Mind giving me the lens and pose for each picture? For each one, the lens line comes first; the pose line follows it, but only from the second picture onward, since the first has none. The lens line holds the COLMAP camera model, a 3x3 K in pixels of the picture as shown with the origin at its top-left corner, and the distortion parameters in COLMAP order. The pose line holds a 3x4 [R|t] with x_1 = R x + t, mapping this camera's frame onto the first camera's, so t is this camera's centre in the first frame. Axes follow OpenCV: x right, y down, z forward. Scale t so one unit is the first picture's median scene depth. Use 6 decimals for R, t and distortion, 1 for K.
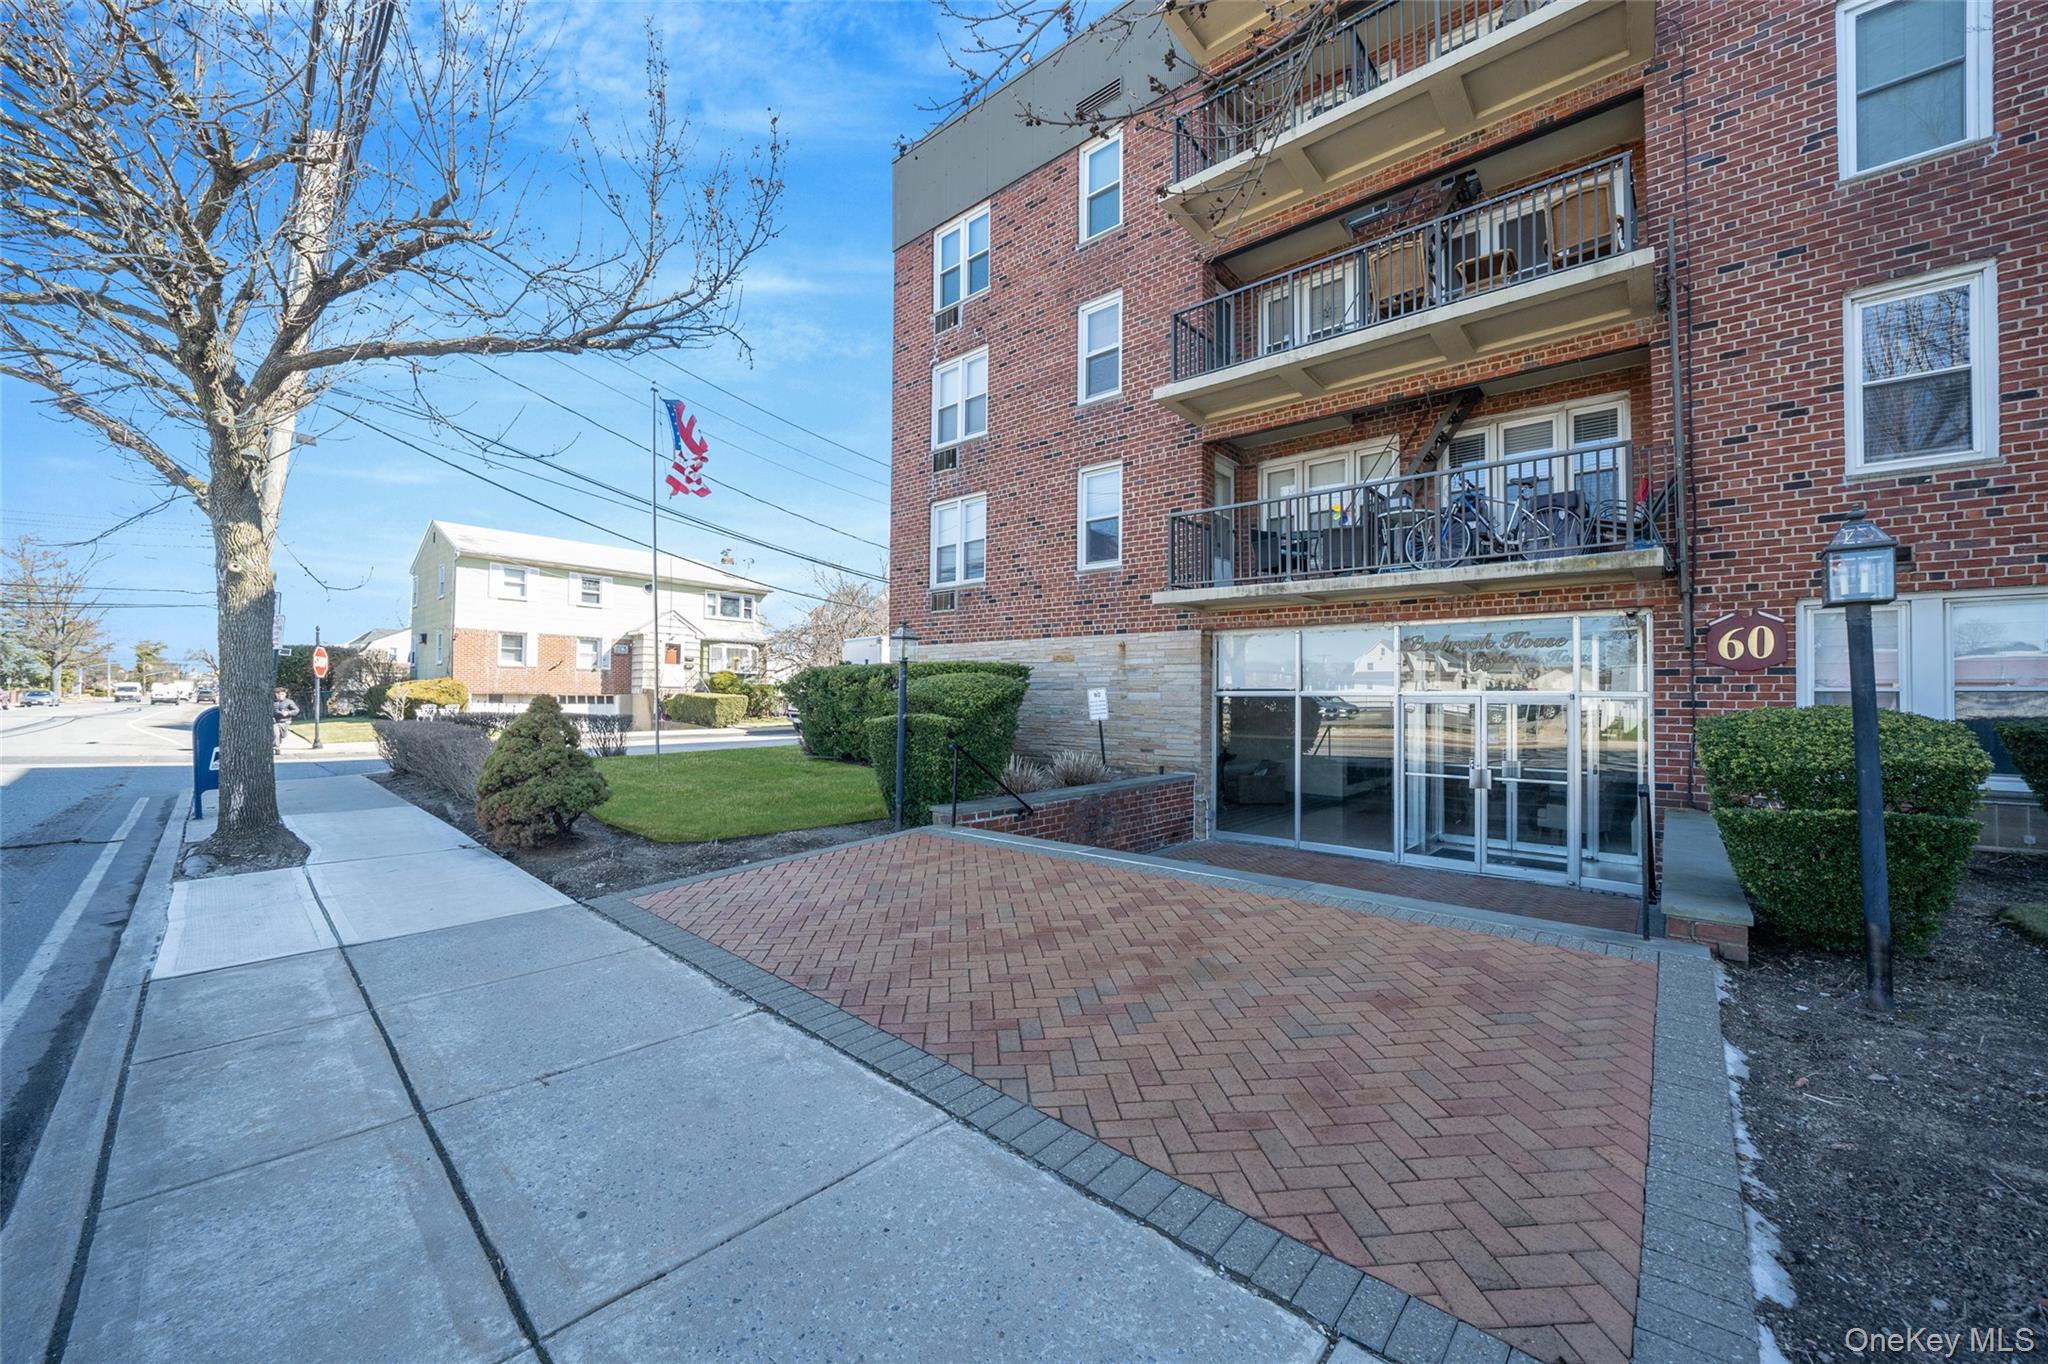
lens RADIAL K [[754.6, 0, 1013.5], [0, 754.6, 684.5], [0, 0, 1]] dist [-0.013461, 0.000536]
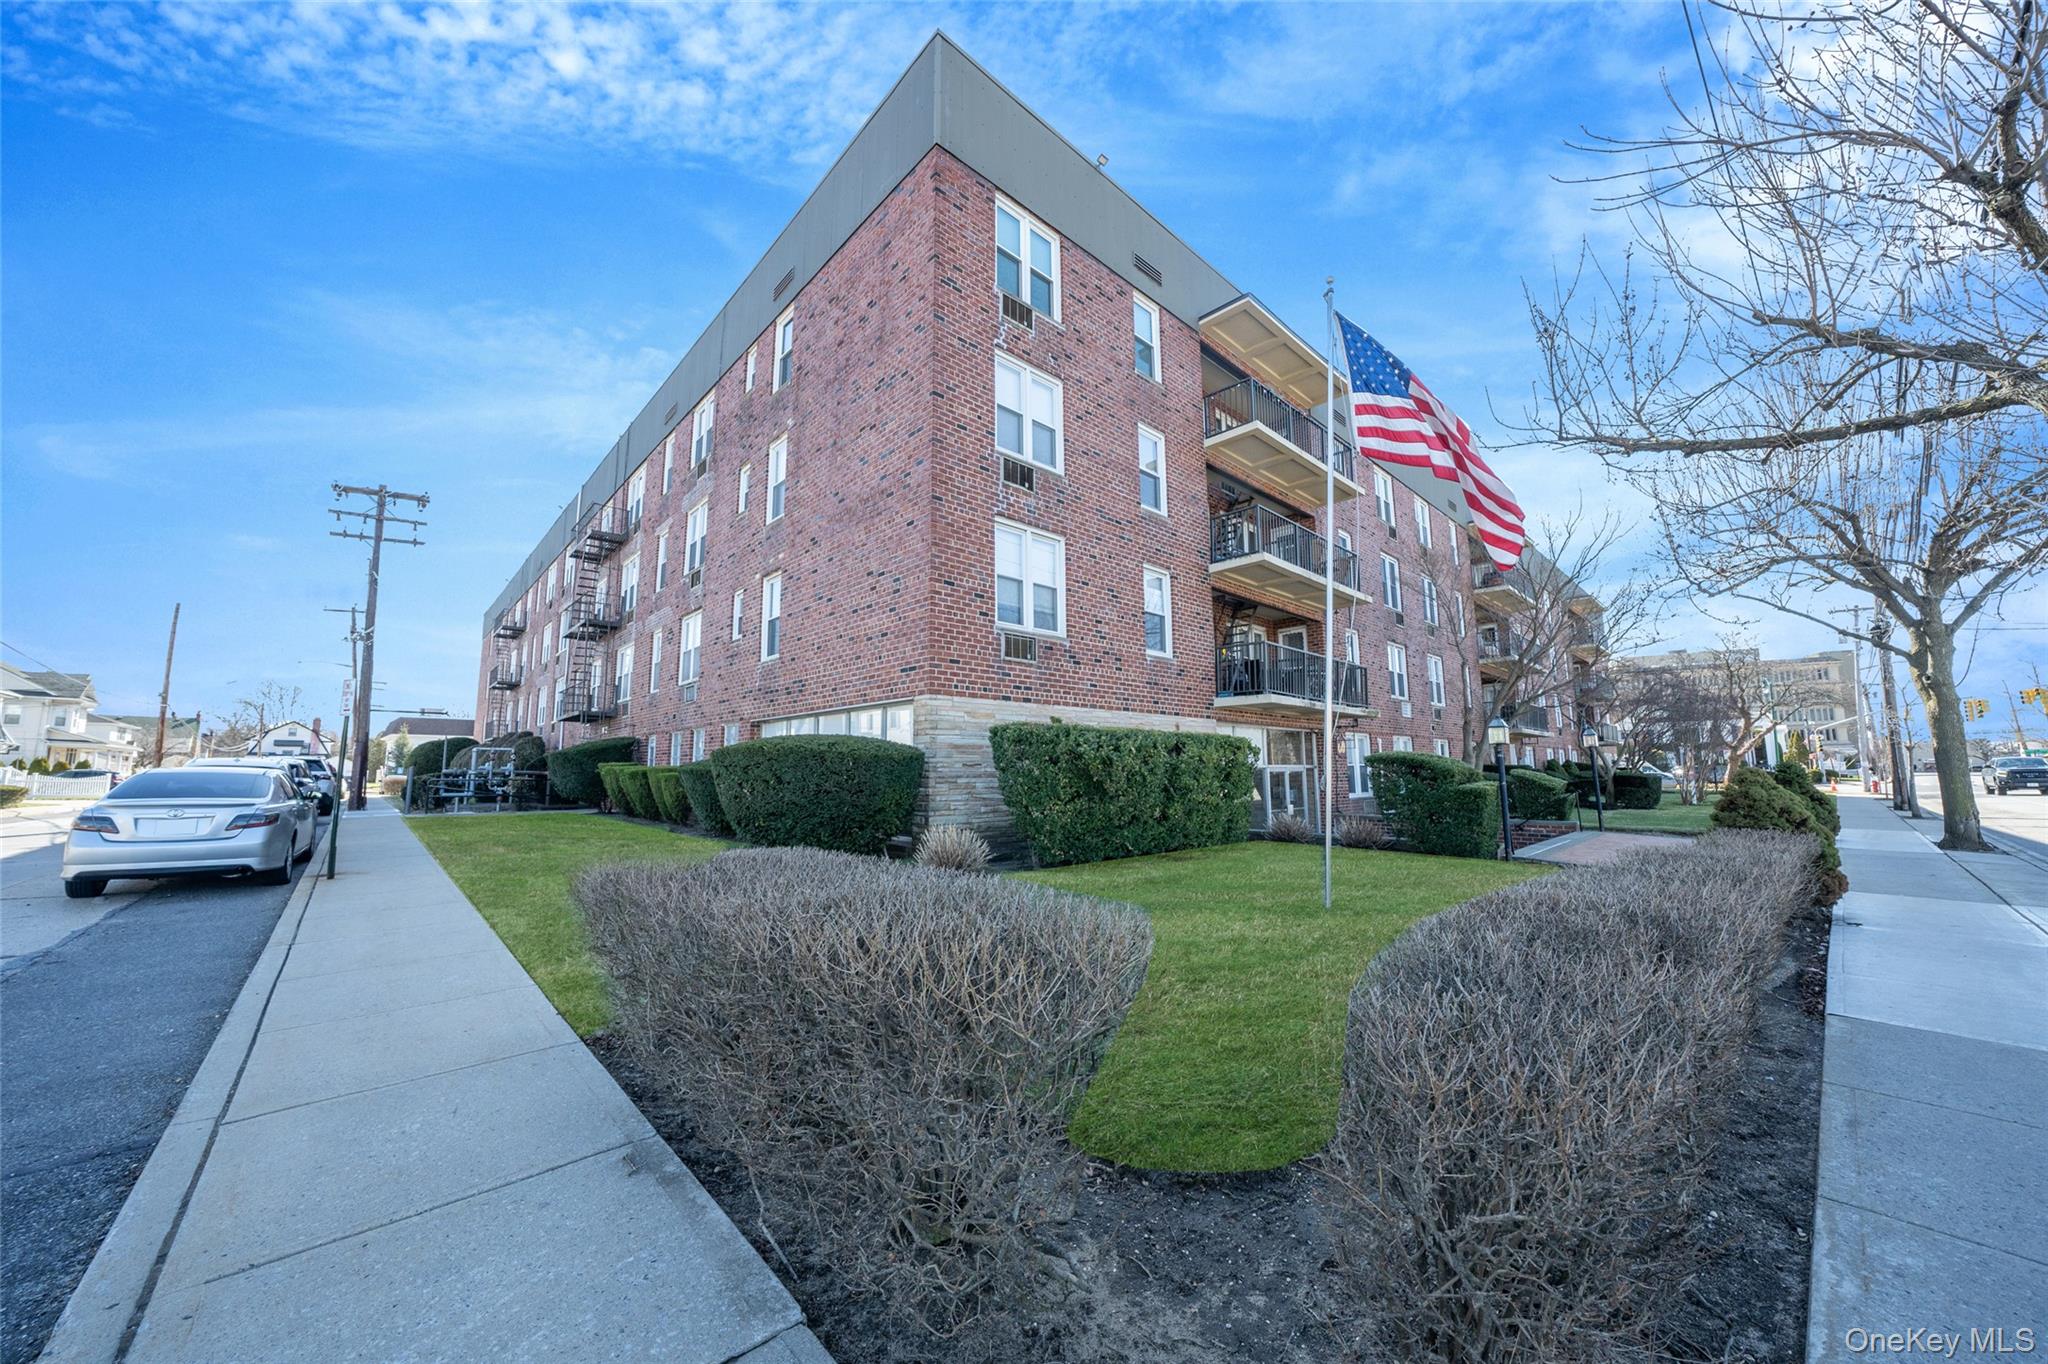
lens RADIAL K [[716.6, 0, 1016.3], [0, 716.6, 683.9], [0, 0, 1]] dist [-0.026153, 0.002769]
pose [[0.107341, 0.108519, 0.988282, -1.227200], [-0.016539, 0.994083, -0.107359, 0.010529], [-0.994085, -0.004821, 0.108500, 1.370495]]
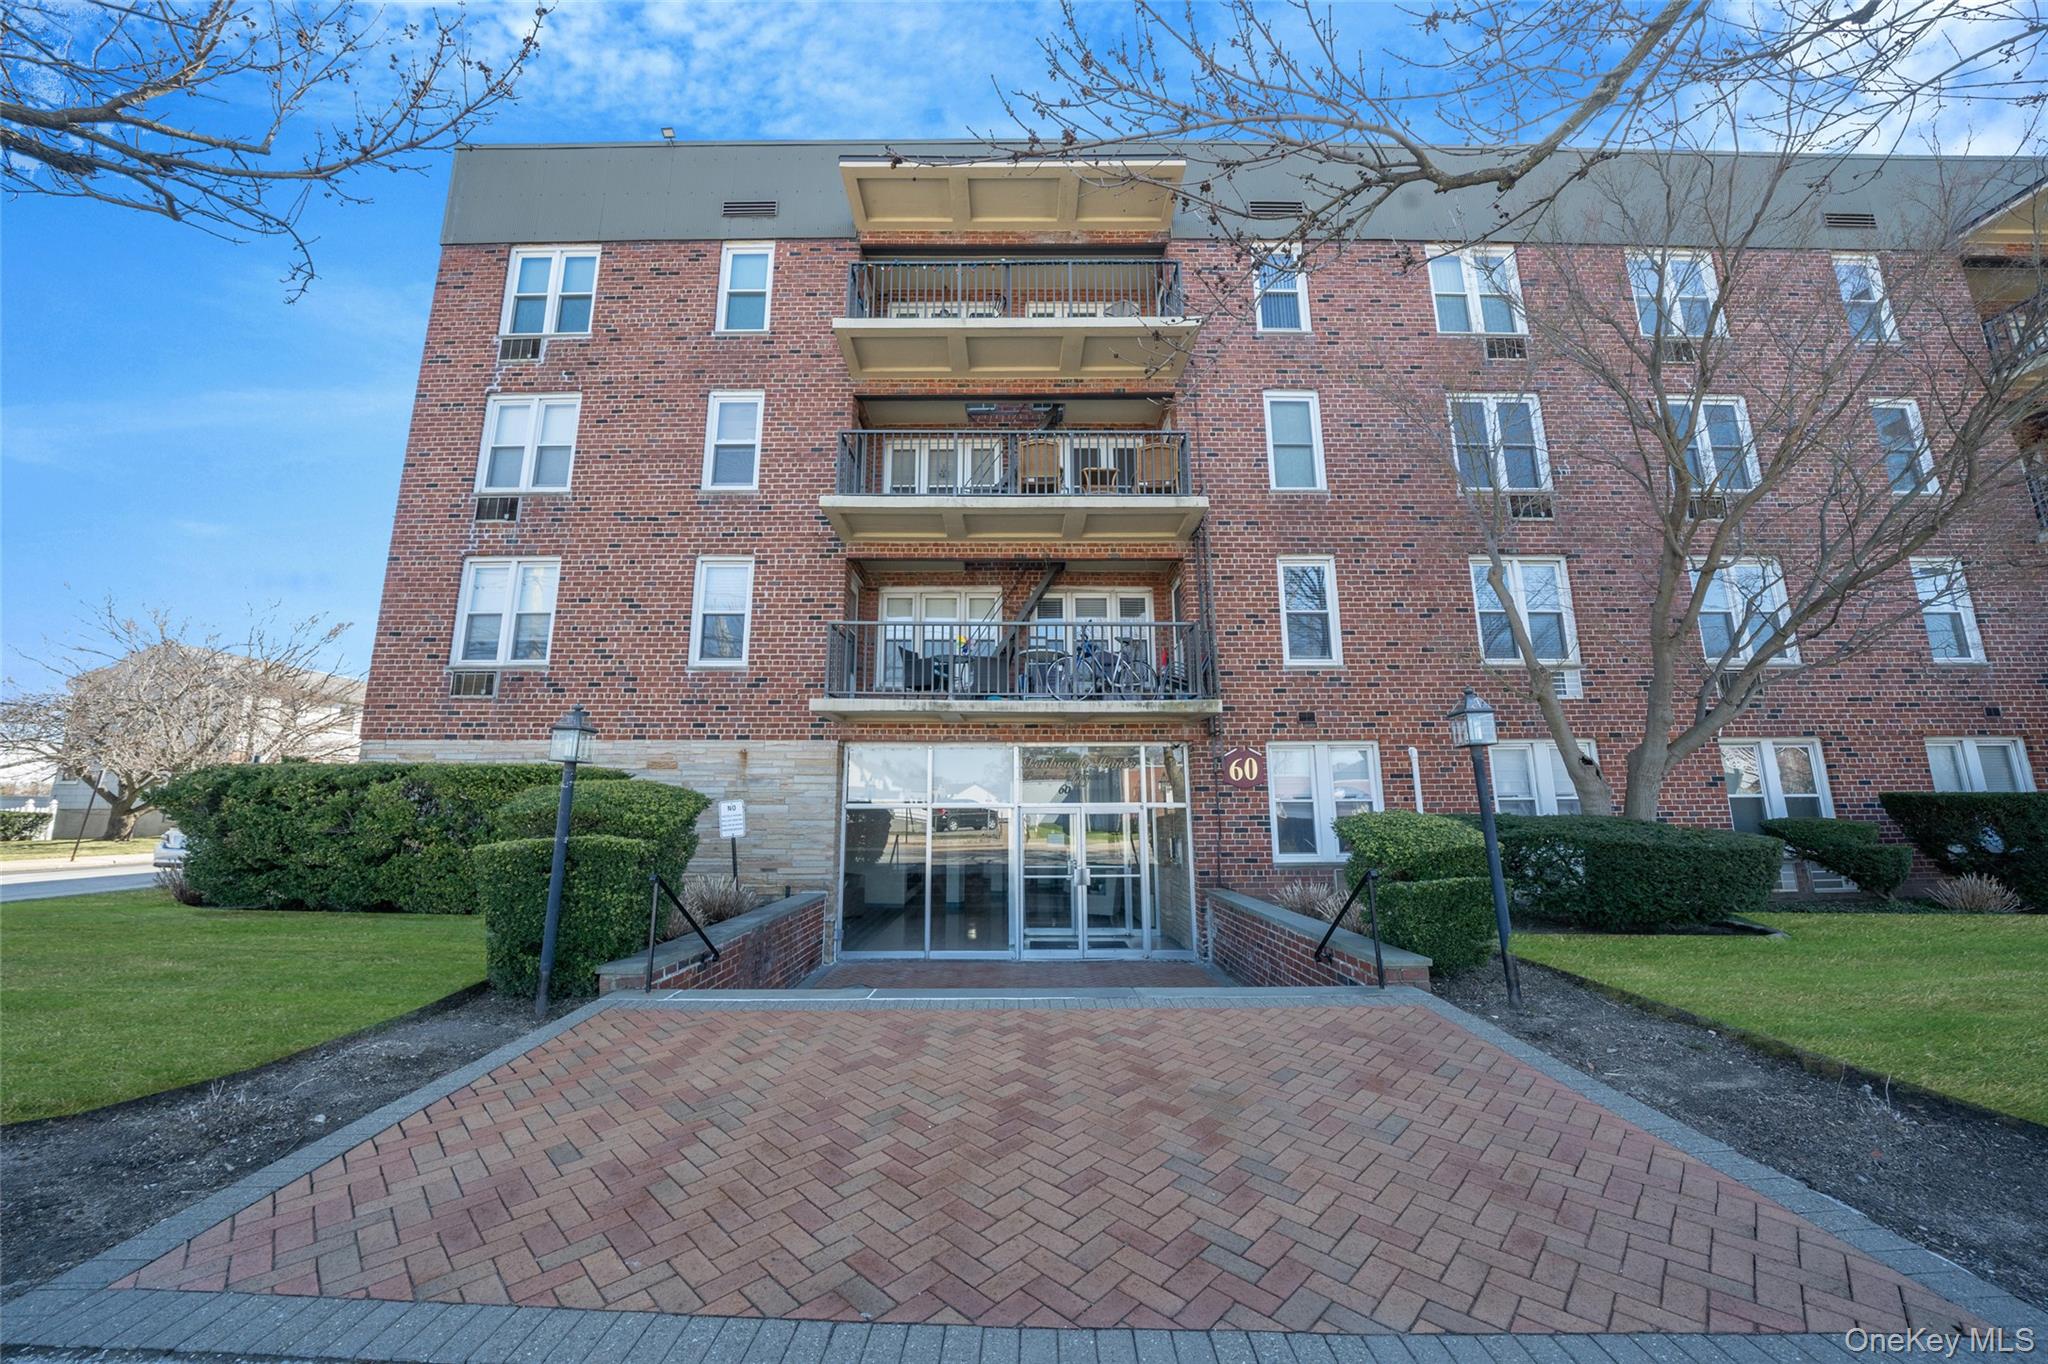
lens RADIAL K [[716.6, 0, 1016.3], [0, 716.6, 683.9], [0, 0, 1]] dist [-0.026153, 0.002769]
pose [[0.755603, 0.105267, 0.646516, -0.208071], [-0.002509, 0.987460, -0.157847, 0.001323], [-0.655025, 0.117647, 0.746392, 0.161154]]
